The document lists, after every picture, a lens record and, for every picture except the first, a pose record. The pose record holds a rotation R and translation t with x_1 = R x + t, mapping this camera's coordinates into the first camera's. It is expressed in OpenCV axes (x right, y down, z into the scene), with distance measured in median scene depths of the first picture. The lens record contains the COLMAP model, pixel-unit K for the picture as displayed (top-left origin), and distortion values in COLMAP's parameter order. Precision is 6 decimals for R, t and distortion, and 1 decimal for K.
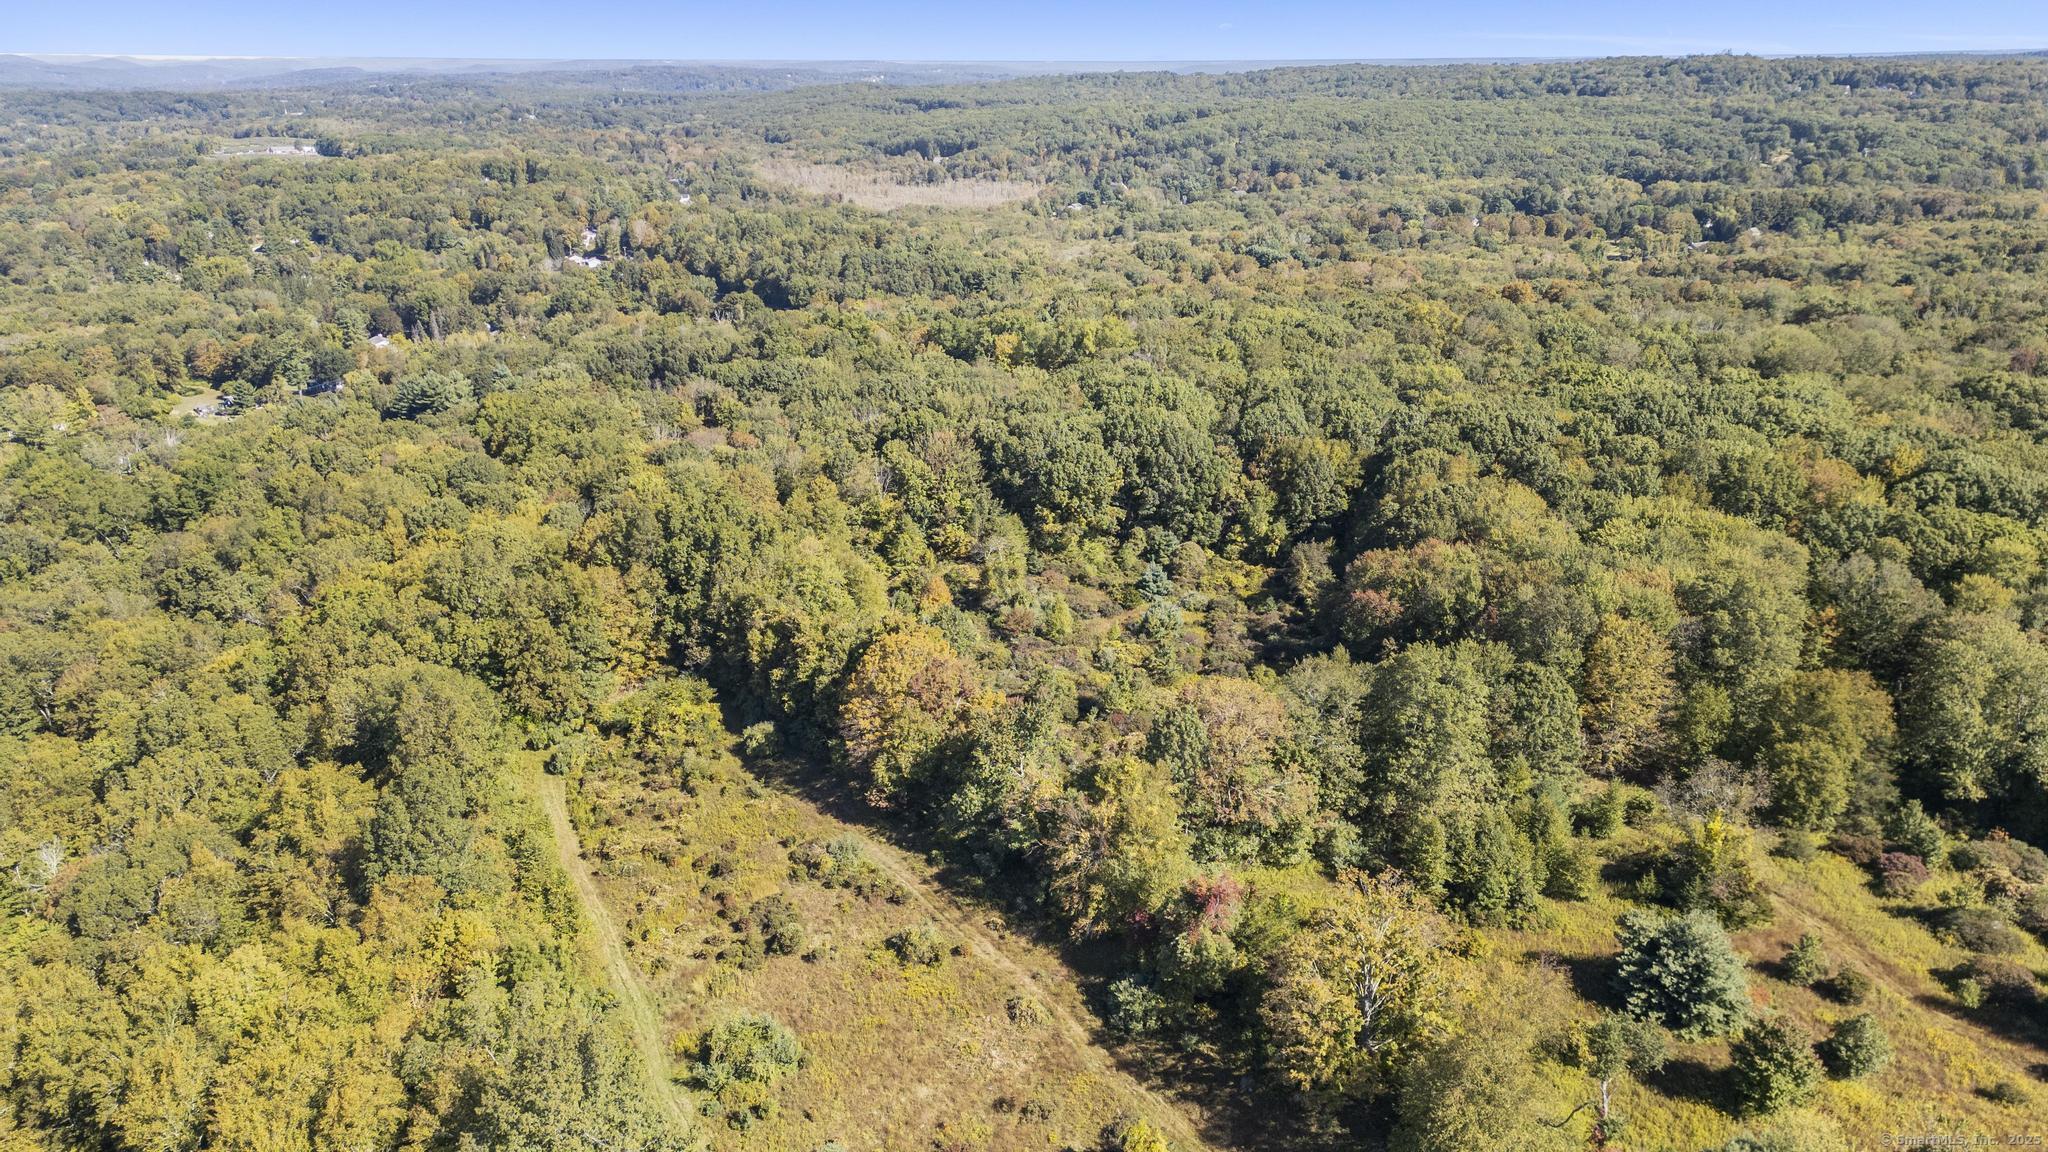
lens RADIAL K [[1439.0, 0, 1008.6], [0, 1439.0, 560.8], [0, 0, 1]] dist [0.079999, -0.072965]
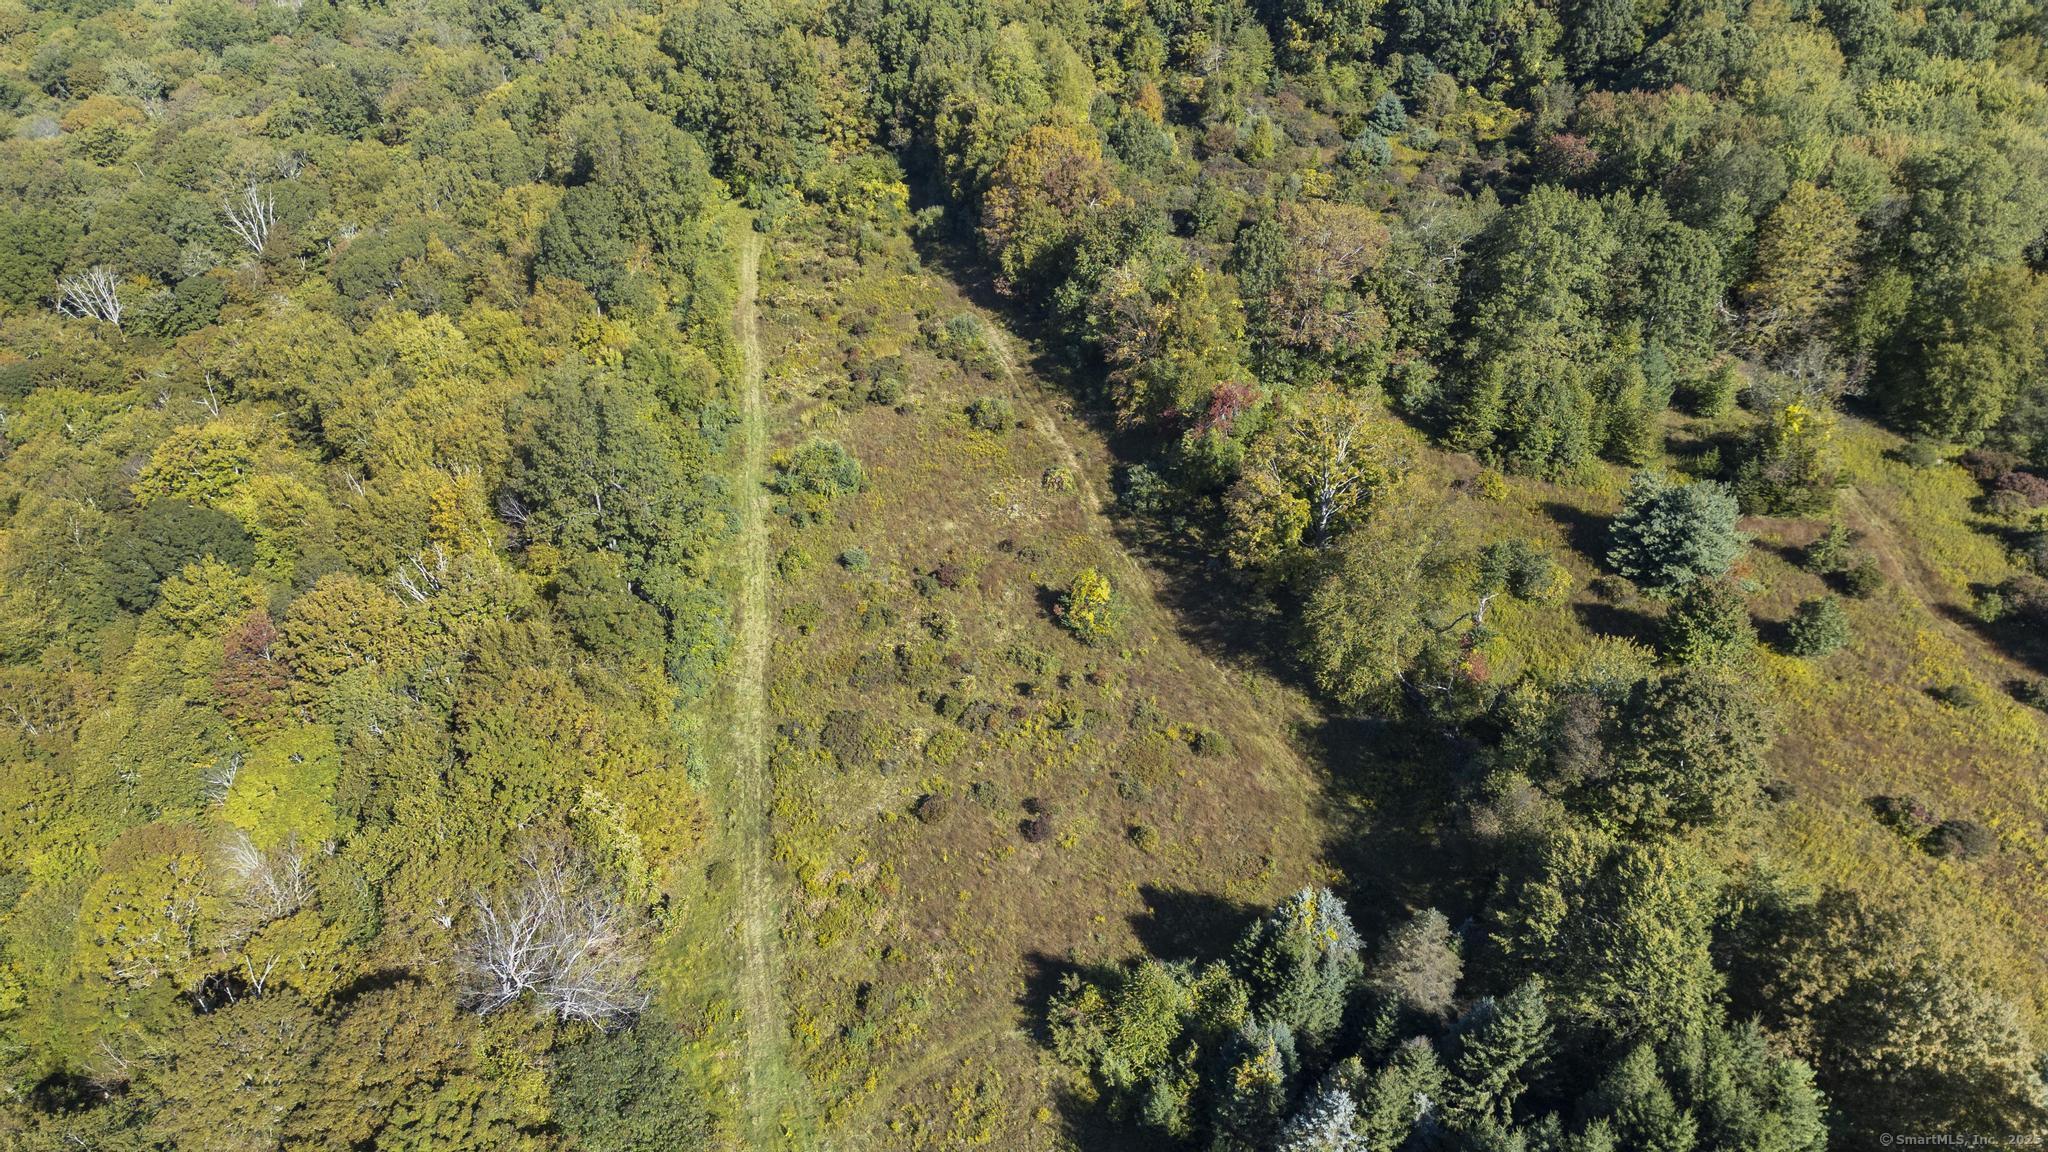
lens RADIAL K [[1439.0, 0, 1009.2], [0, 1439.0, 576.5], [0, 0, 1]] dist [0.079999, -0.072965]
pose [[0.956811, 0.179181, -0.228925, 0.205589], [-0.098506, 0.940712, 0.324588, 0.021914], [0.273513, -0.288019, 0.917734, -0.038383]]
